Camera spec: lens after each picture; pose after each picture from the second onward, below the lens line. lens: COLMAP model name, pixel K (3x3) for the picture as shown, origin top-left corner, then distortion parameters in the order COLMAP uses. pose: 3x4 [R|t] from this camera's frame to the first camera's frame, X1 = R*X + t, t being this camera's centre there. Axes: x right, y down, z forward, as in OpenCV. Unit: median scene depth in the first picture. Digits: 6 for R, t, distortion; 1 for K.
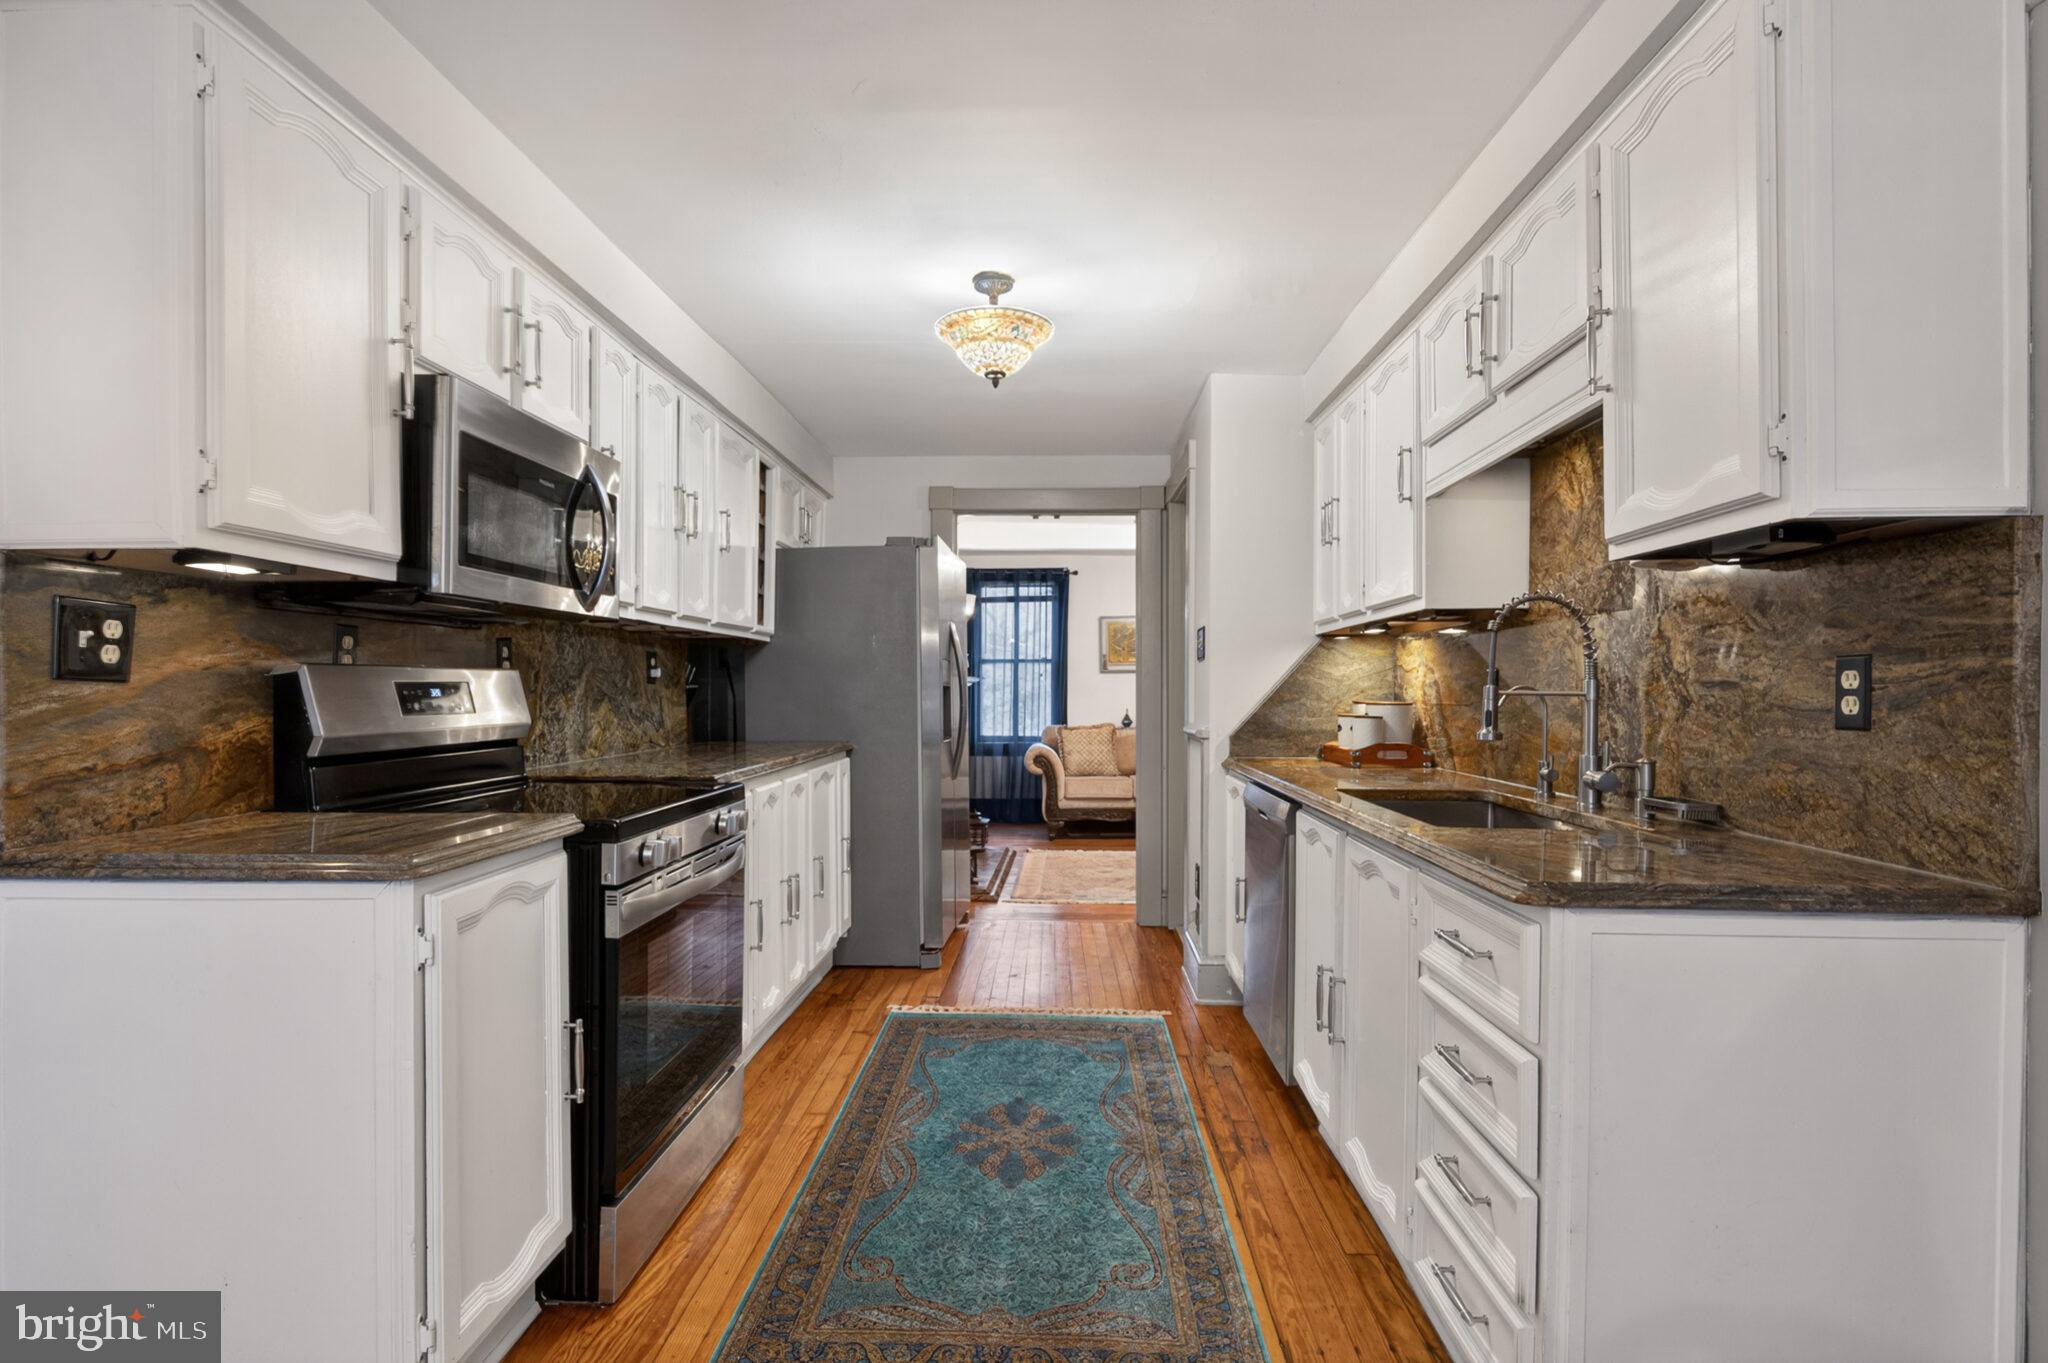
lens RADIAL K [[837.1, 0, 1023.6], [0, 837.1, 688.4], [0, 0, 1]] dist [0.002119, 0.000113]
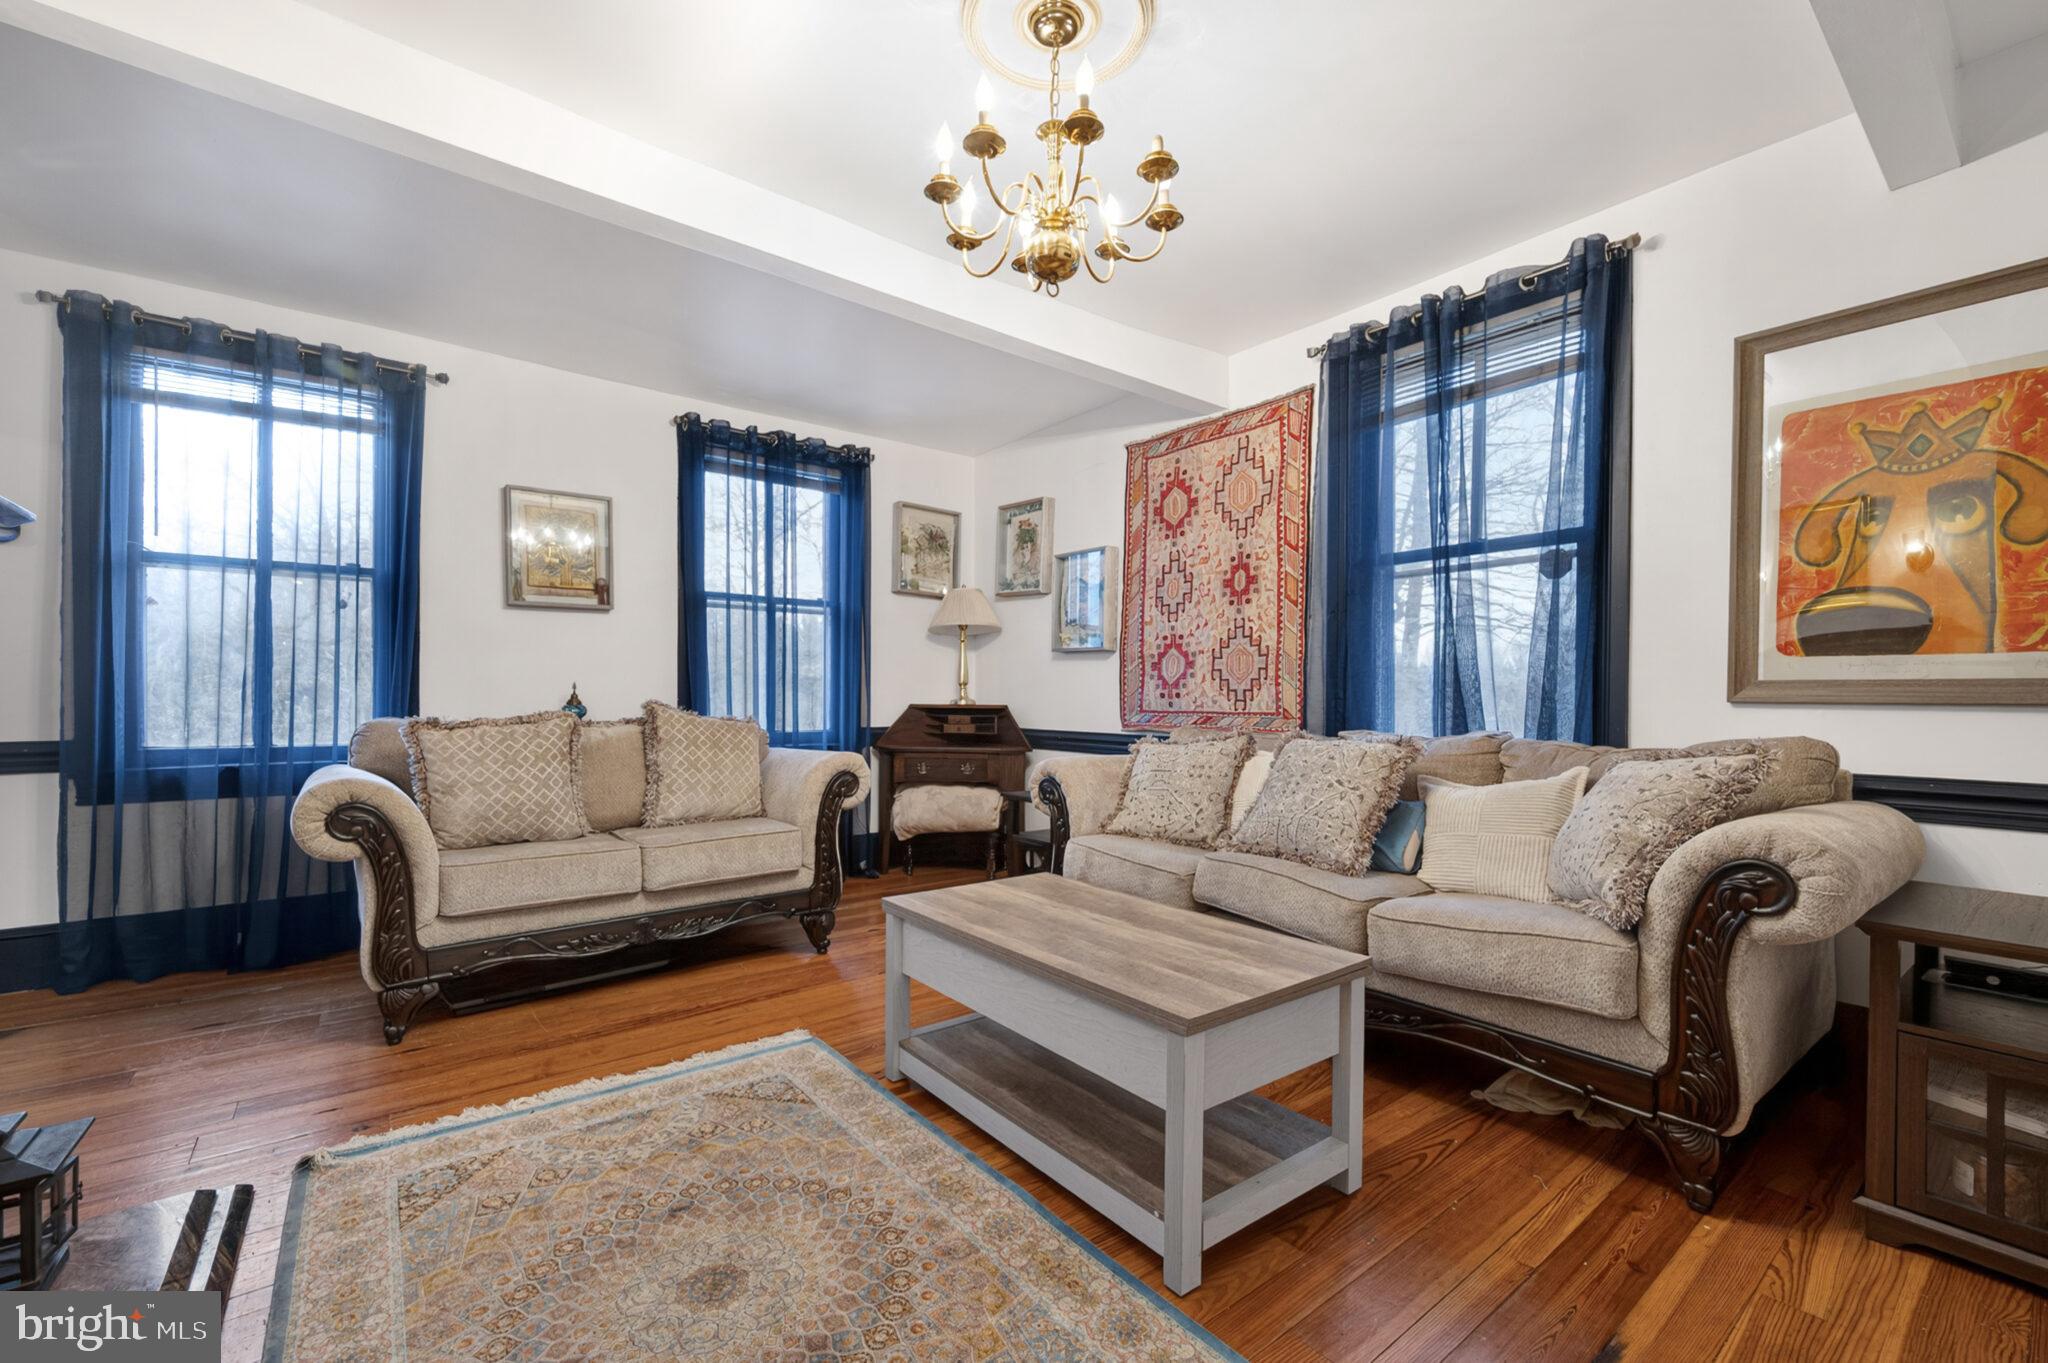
lens RADIAL K [[837.1, 0, 1036.5], [0, 837.1, 672.4], [0, 0, 1]] dist [0.002119, 0.000113]
pose [[0.744447, -0.000151, 0.667681, -0.001341], [-0.010313, 0.999878, 0.011725, 0.012090], [-0.667602, -0.015614, 0.744355, 0.442191]]
